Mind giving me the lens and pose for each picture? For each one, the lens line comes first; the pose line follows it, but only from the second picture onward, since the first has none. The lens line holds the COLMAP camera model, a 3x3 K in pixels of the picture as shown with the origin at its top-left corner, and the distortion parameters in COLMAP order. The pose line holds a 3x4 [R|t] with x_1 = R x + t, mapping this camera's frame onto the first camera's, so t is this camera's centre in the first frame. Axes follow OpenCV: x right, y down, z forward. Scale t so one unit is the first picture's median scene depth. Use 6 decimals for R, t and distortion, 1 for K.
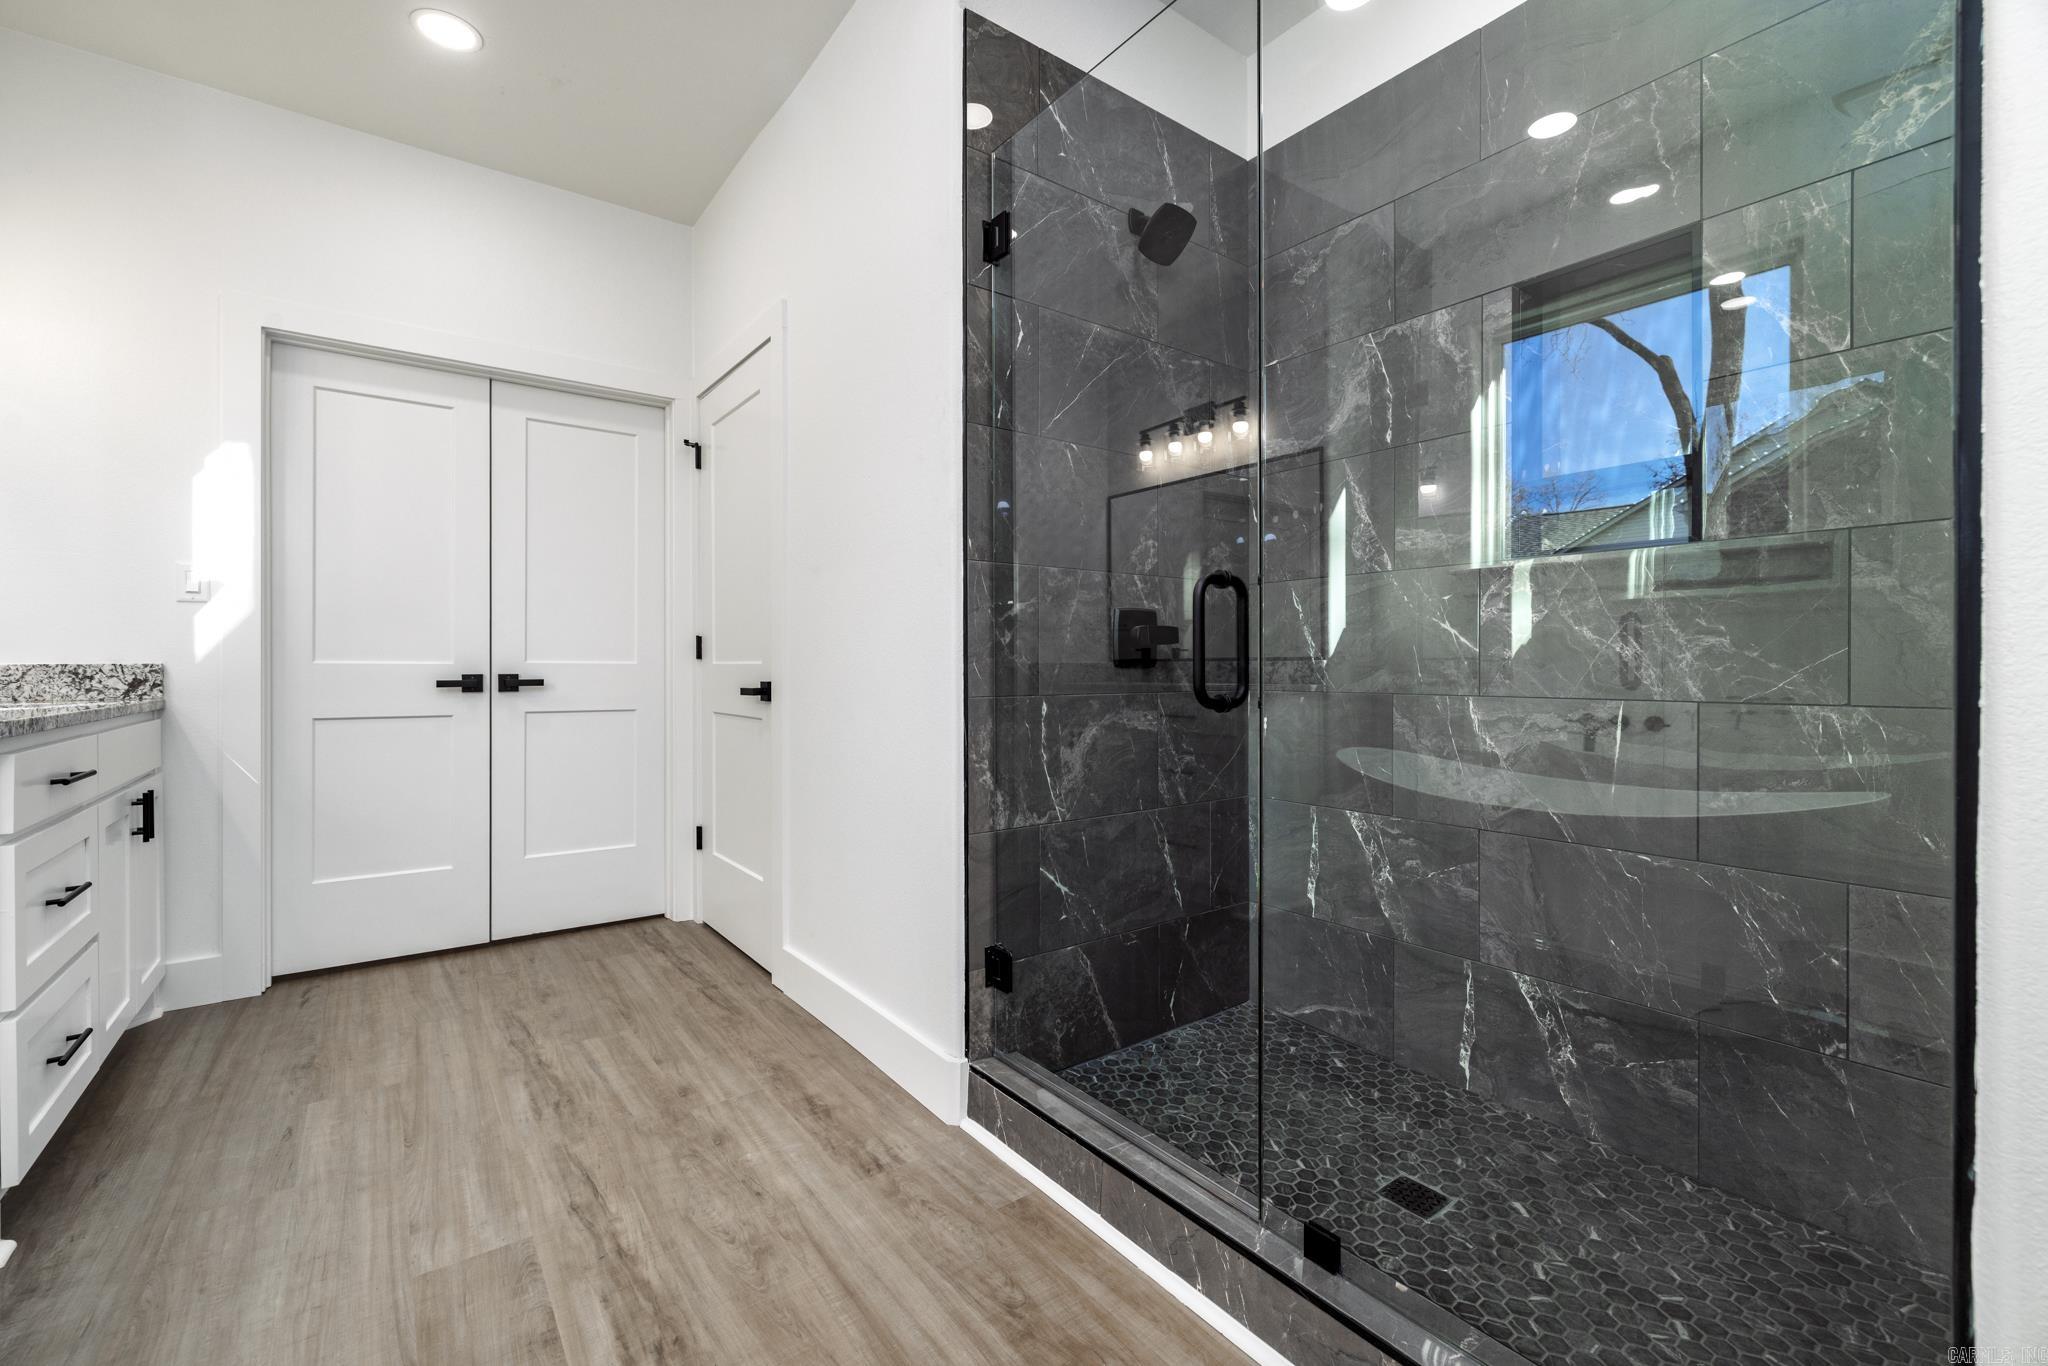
lens RADIAL K [[869.7, 0, 1020.1], [0, 869.7, 660.1], [0, 0, 1]] dist [-0.001270, -0.001724]
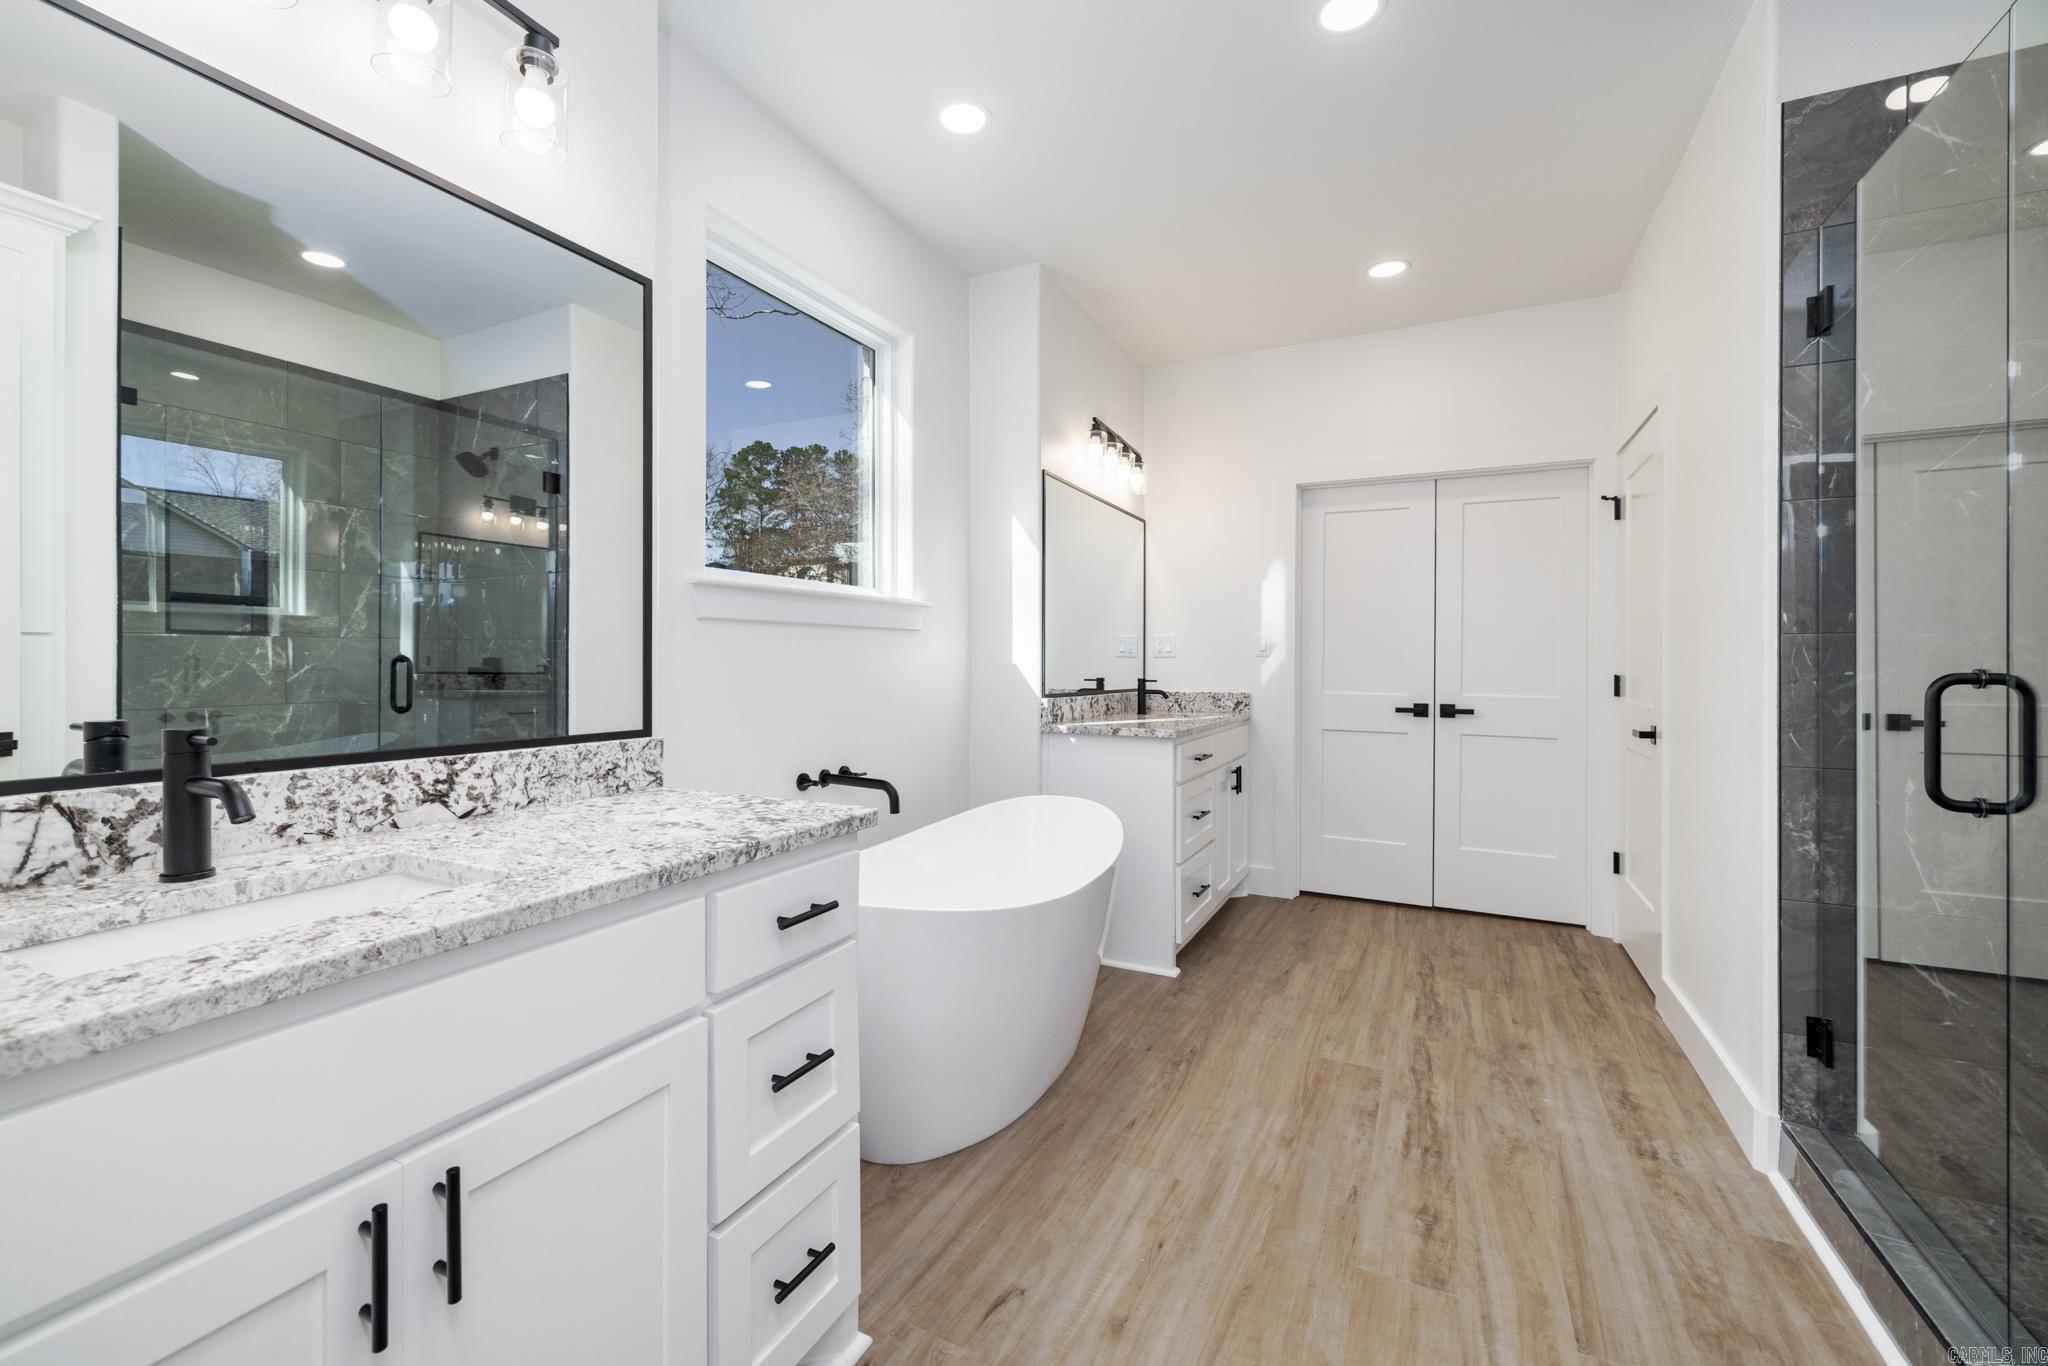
lens RADIAL K [[869.7, 0, 1023.1], [0, 869.7, 666.1], [0, 0, 1]] dist [-0.001270, -0.001724]
pose [[0.472387, 0.011618, -0.881315, 0.389921], [-0.007651, 0.999929, 0.009081, -0.072683], [0.881358, 0.002453, 0.472443, -0.261626]]
